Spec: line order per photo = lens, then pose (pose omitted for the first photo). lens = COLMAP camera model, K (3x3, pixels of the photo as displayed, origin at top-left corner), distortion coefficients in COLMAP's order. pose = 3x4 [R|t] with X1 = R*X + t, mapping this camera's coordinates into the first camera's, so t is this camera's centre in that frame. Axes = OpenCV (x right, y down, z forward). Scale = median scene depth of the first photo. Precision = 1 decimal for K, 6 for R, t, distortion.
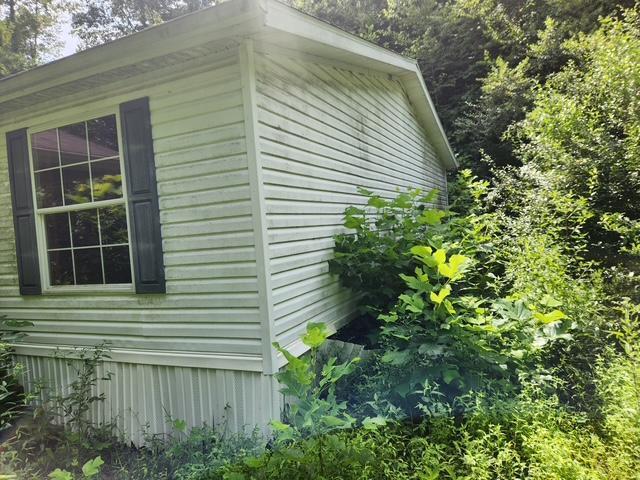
lens RADIAL K [[415.9, 0, 320.0], [0, 415.9, 240.0], [0, 0, 1]] dist [0.001256, -0.003349]
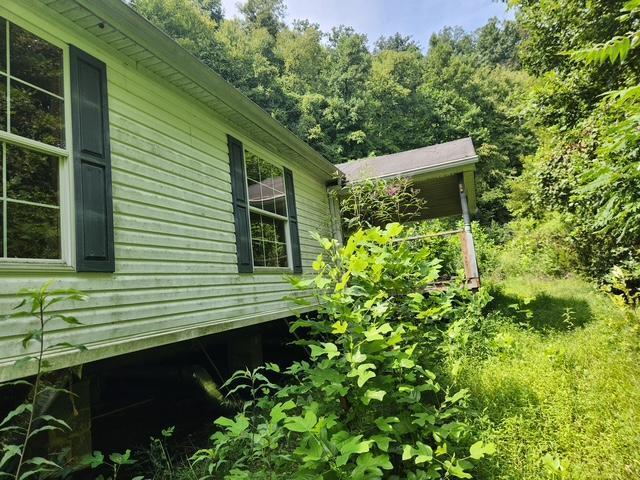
lens RADIAL K [[415.9, 0, 320.0], [0, 415.9, 240.0], [0, 0, 1]] dist [0.001256, -0.003349]
pose [[-0.009738, 0.195459, 0.980664, -1.247546], [0.119313, 0.973931, -0.192932, 0.280631], [-0.992809, 0.115127, -0.032805, 0.585478]]
